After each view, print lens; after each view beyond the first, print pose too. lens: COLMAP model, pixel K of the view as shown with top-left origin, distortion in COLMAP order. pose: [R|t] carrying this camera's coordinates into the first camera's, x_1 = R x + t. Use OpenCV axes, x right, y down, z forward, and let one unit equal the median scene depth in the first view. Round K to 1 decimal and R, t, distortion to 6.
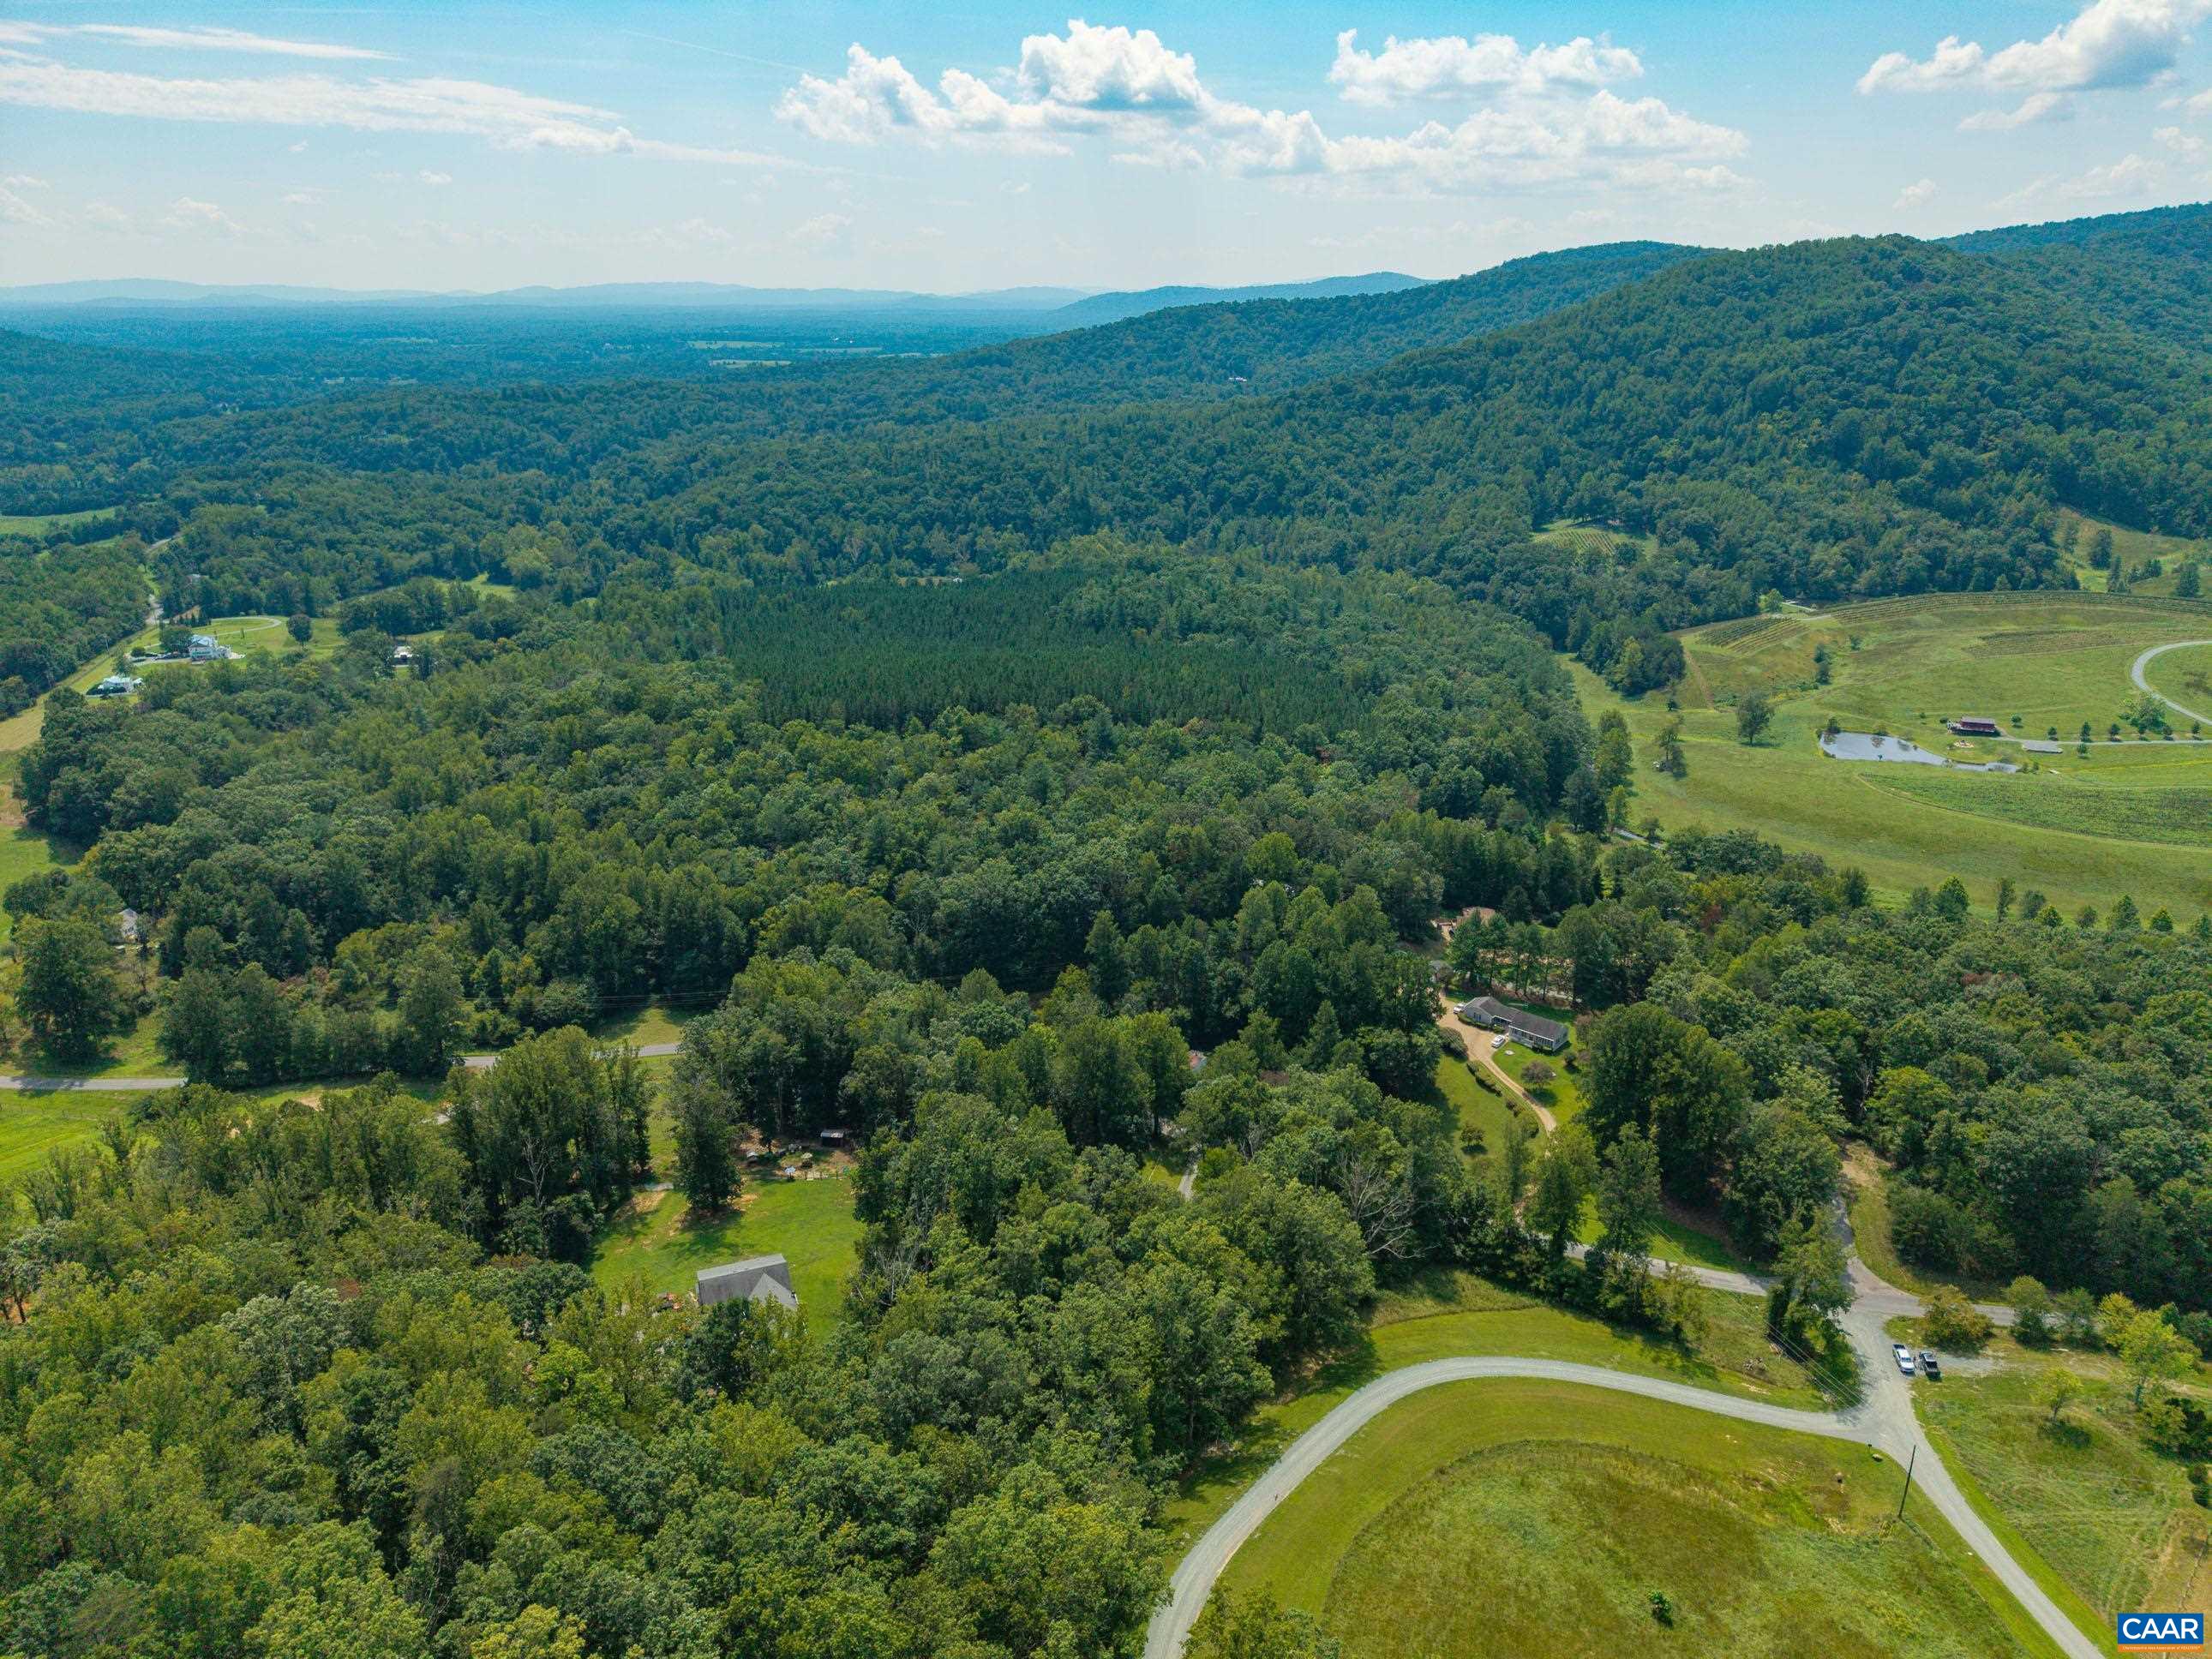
lens RADIAL K [[1487.1, 0, 1108.4], [0, 1487.1, 831.2], [0, 0, 1]] dist [0.020713, -0.018548]
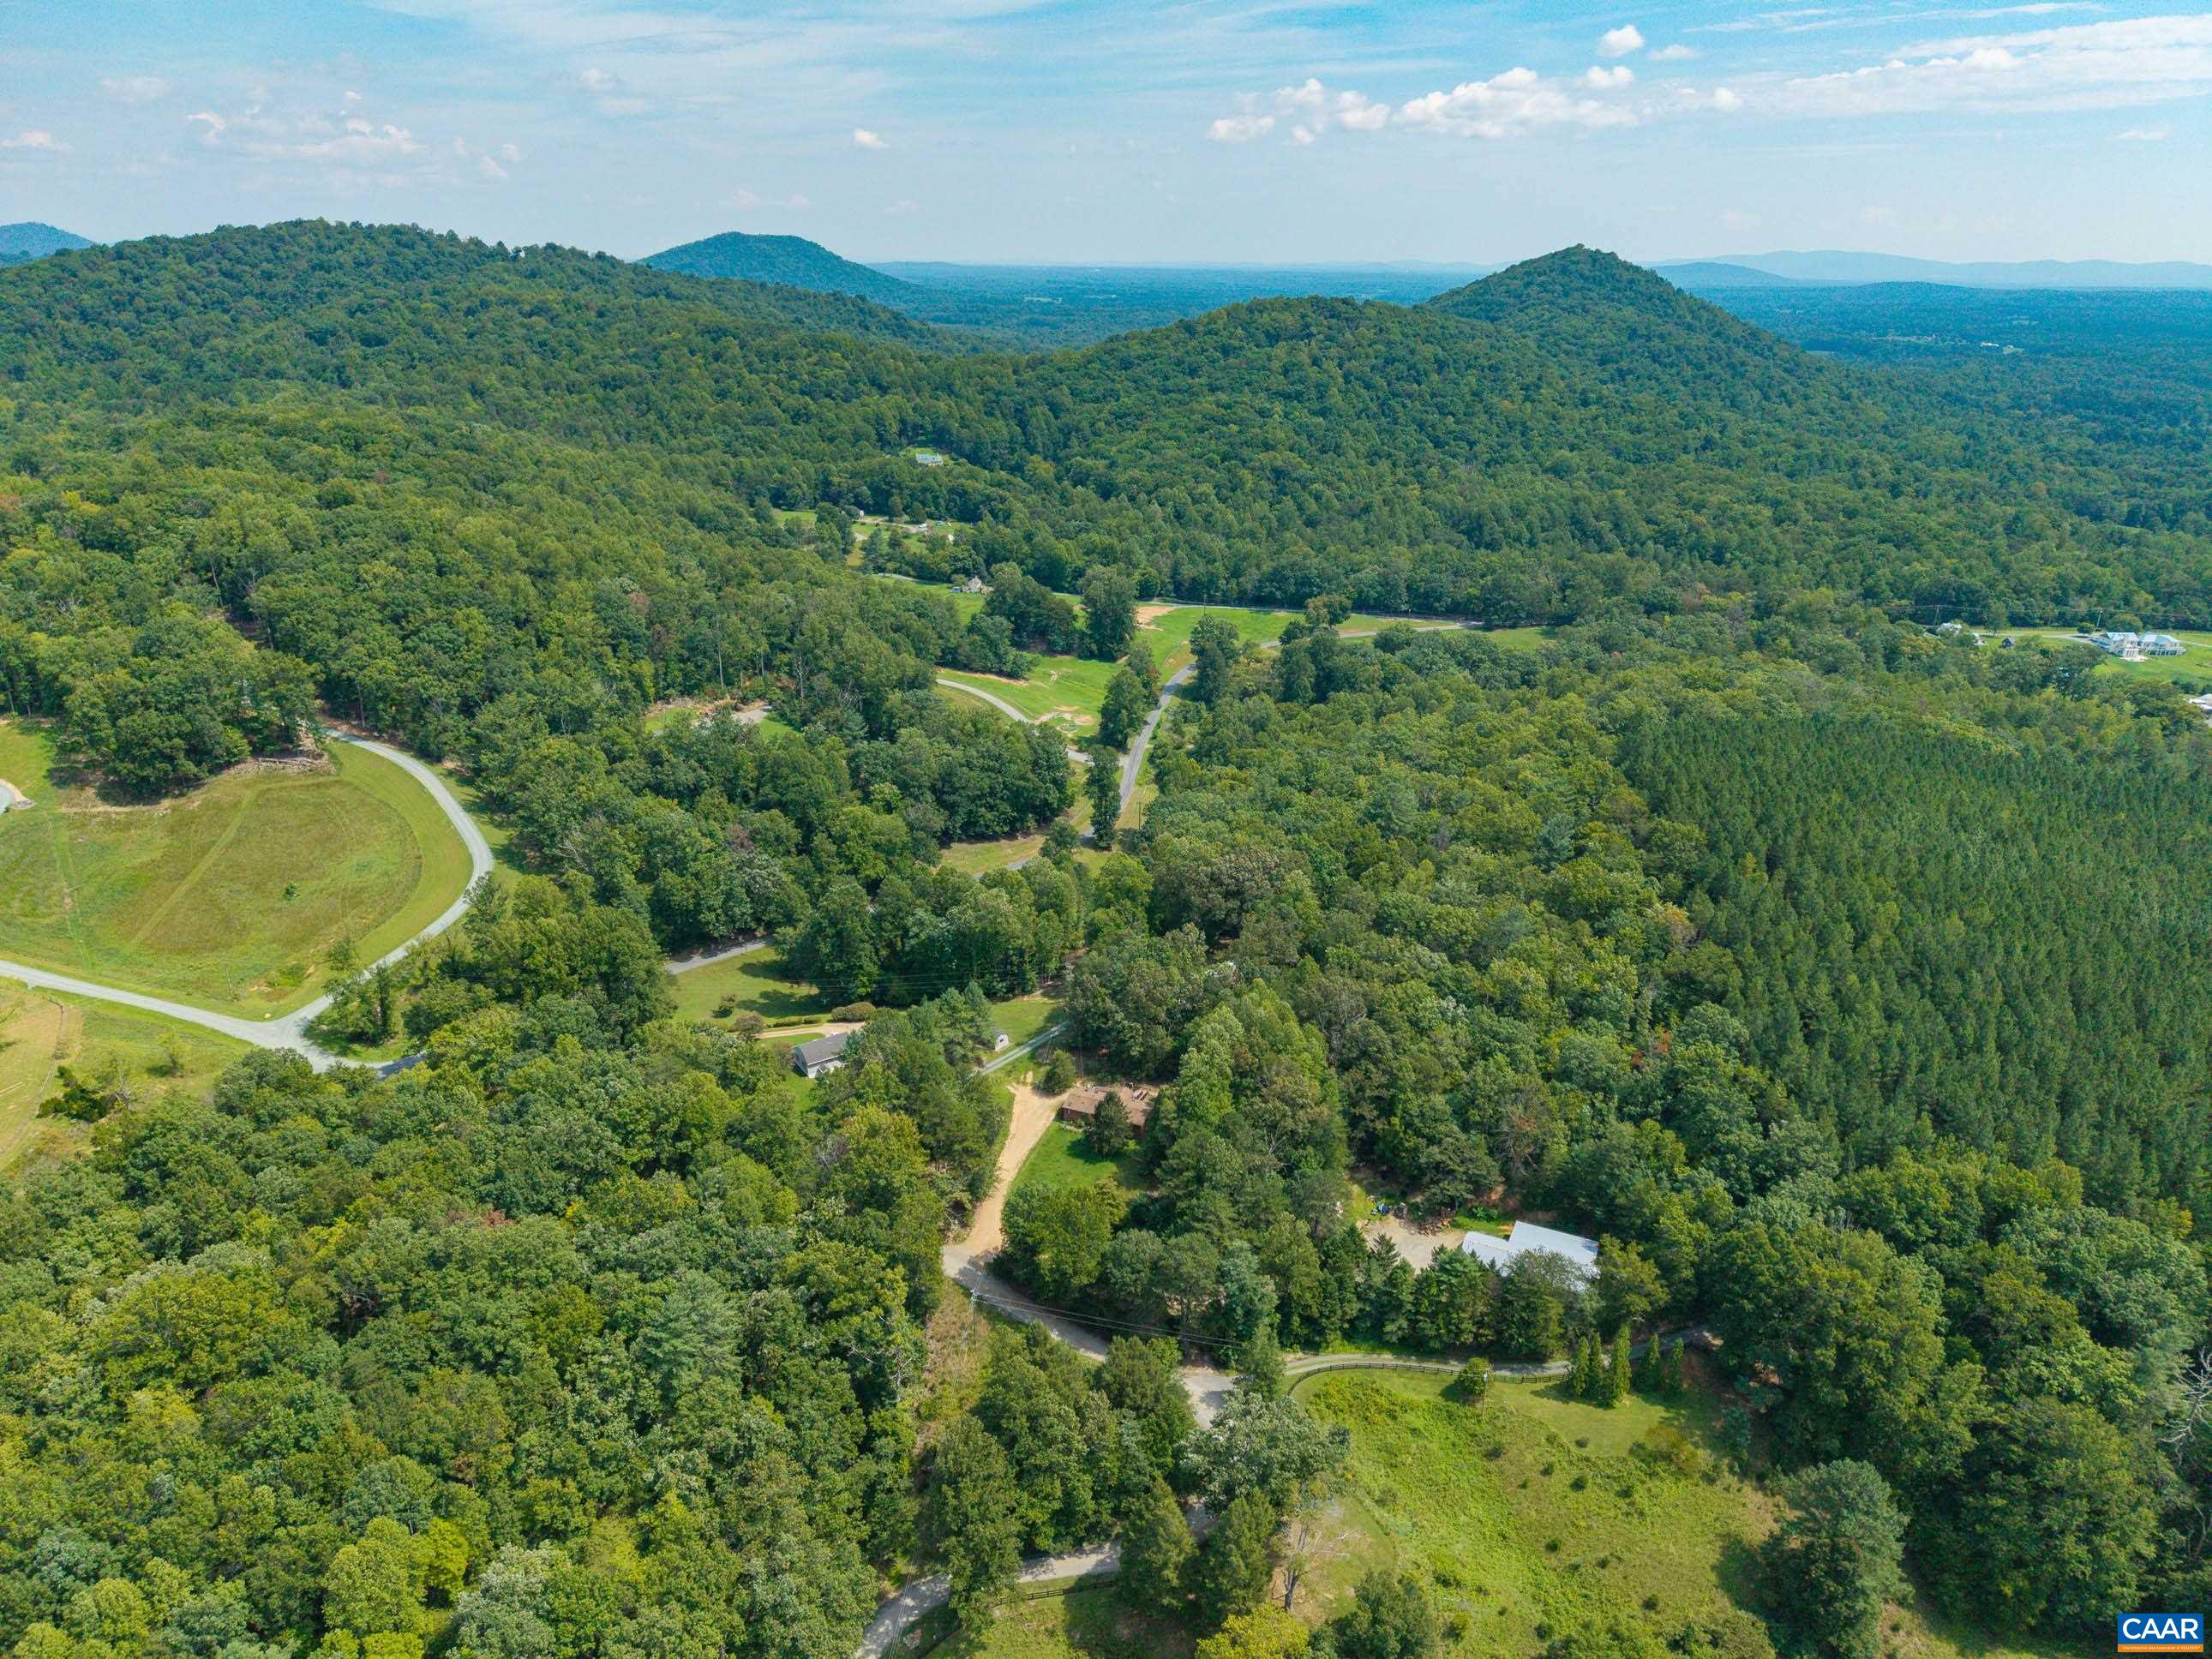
lens RADIAL K [[1487.1, 0, 1108.8], [0, 1487.1, 821.7], [0, 0, 1]] dist [0.020713, -0.018548]
pose [[-0.272806, 0.334944, -0.901881, 0.409717], [-0.340520, 0.843138, 0.416130, -0.172536], [0.899790, 0.420632, -0.115958, 0.482108]]
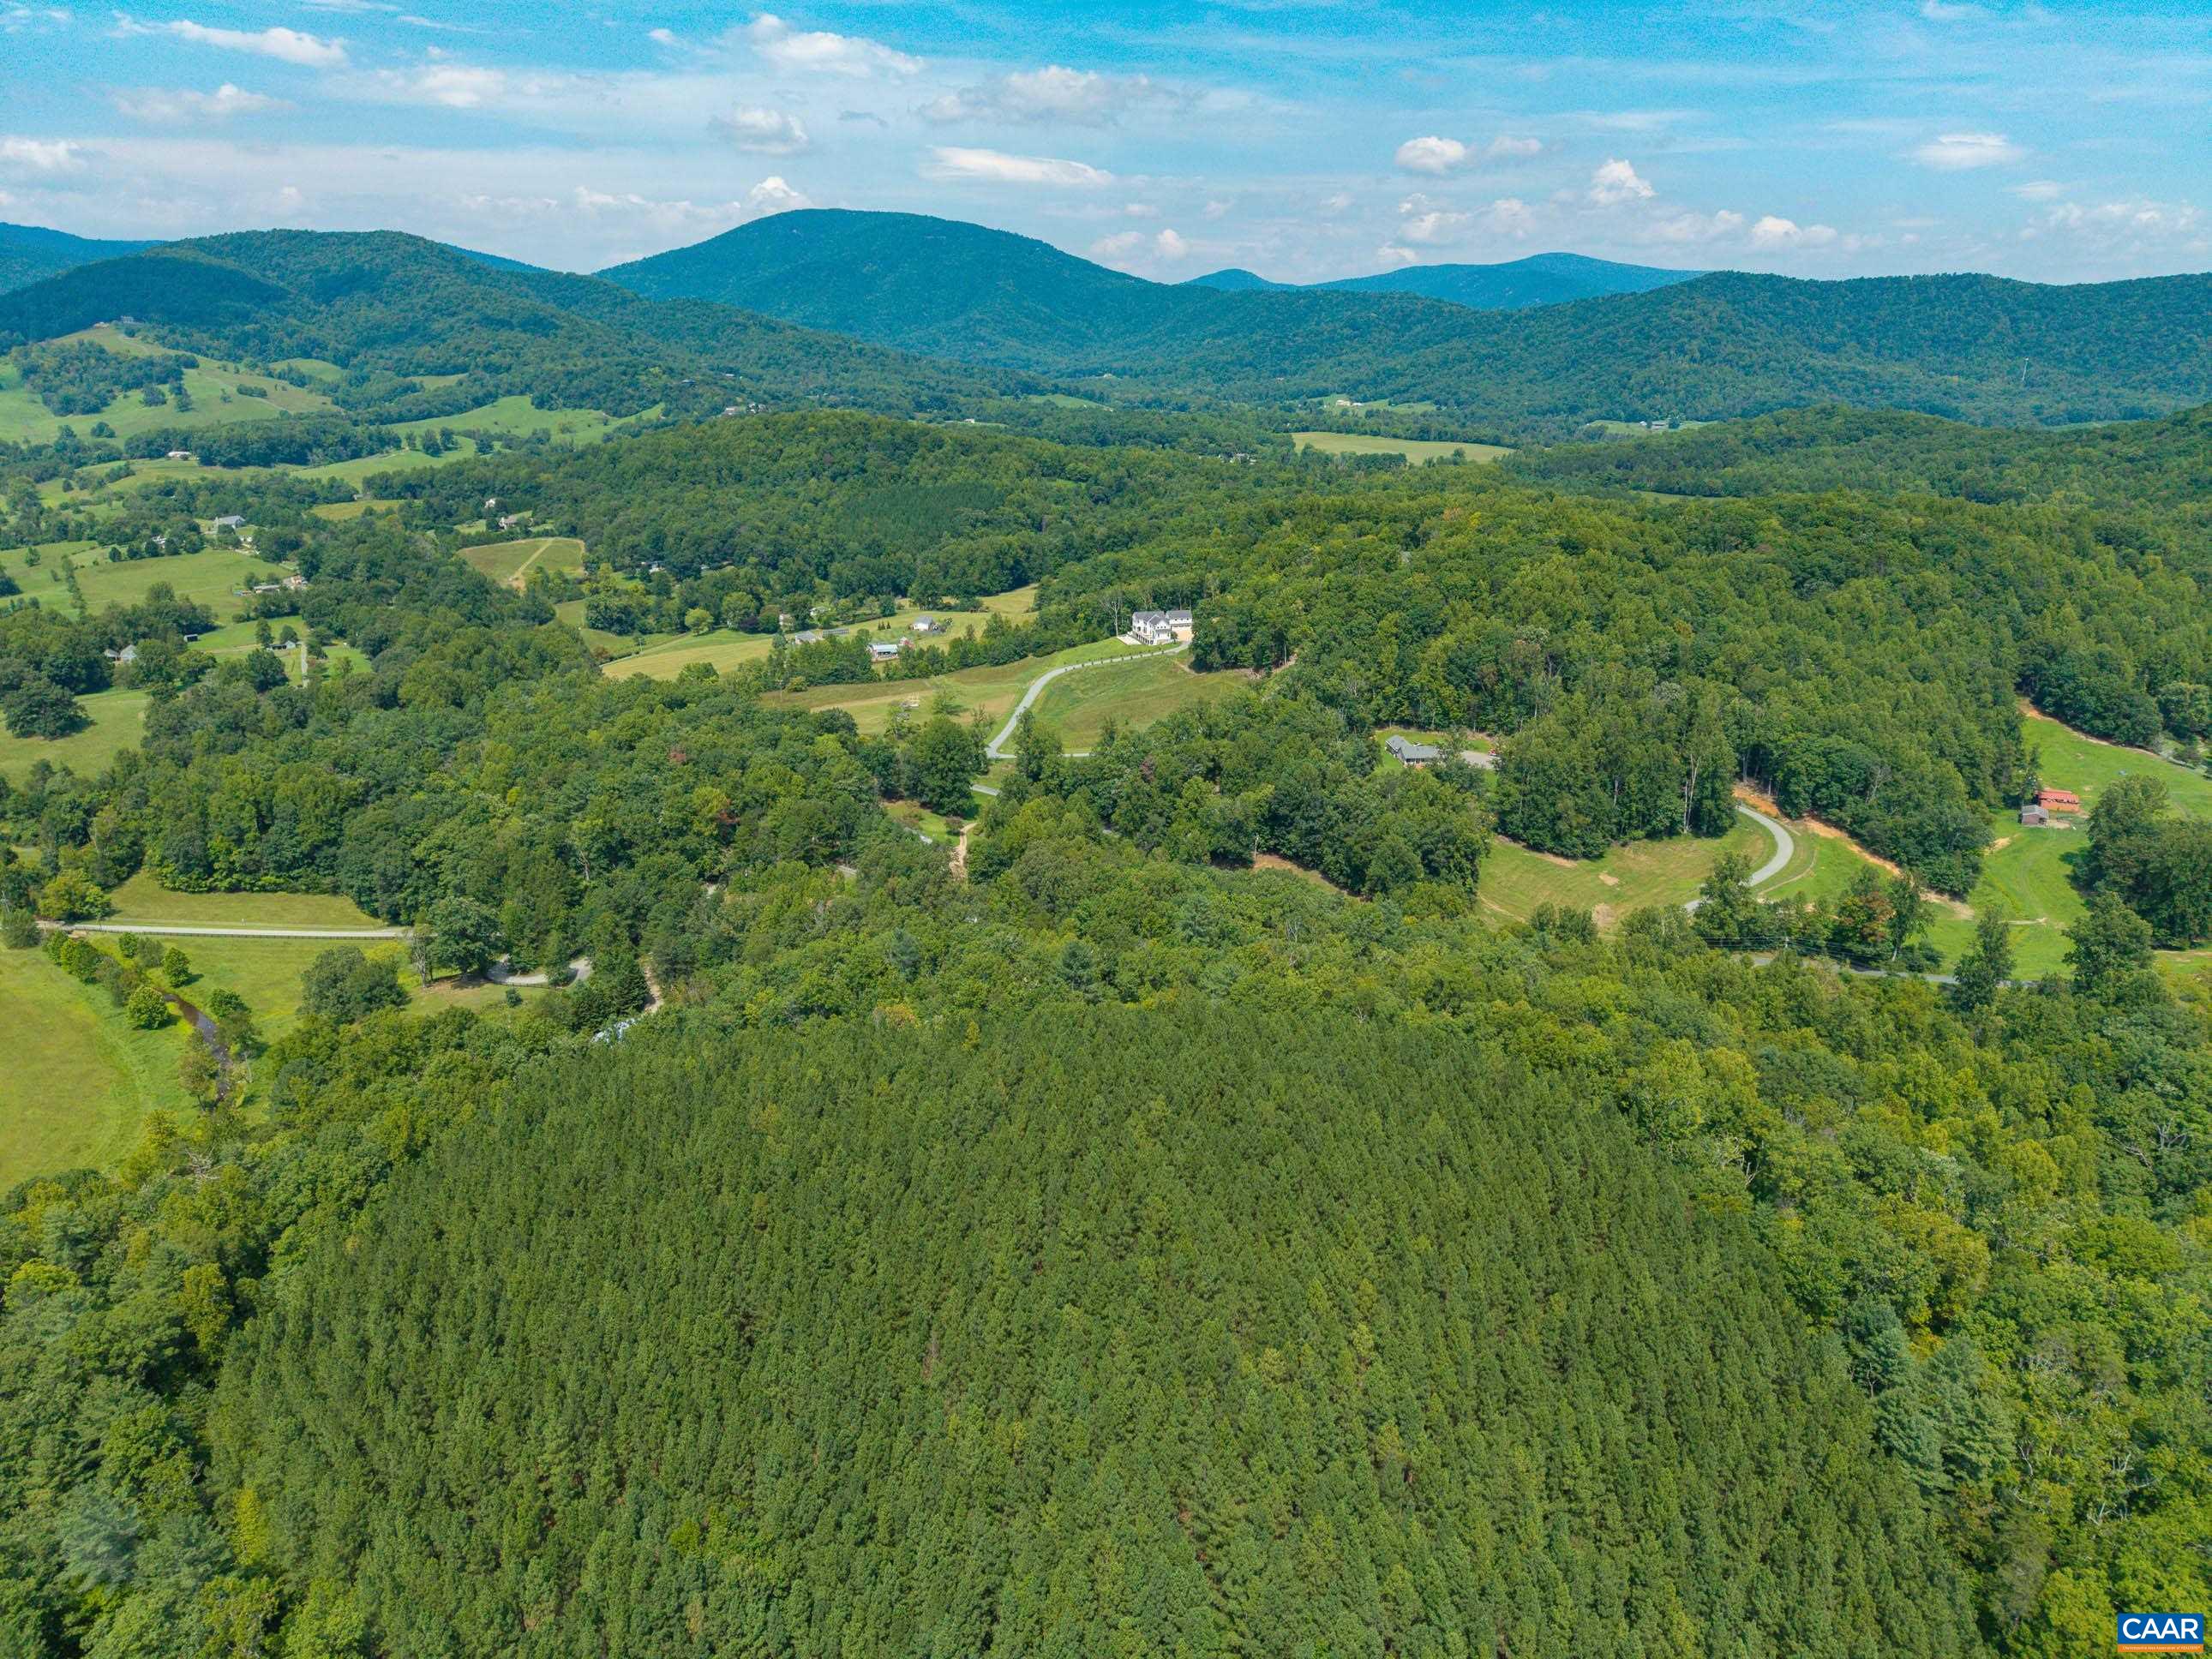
lens RADIAL K [[1487.1, 0, 1107.2], [0, 1487.1, 810.9], [0, 0, 1]] dist [0.020713, -0.018548]
pose [[-0.966341, -0.089601, 0.241159, -0.093608], [0.074995, 0.798568, 0.597214, -0.290703], [-0.246093, 0.595198, -0.764969, 0.809564]]
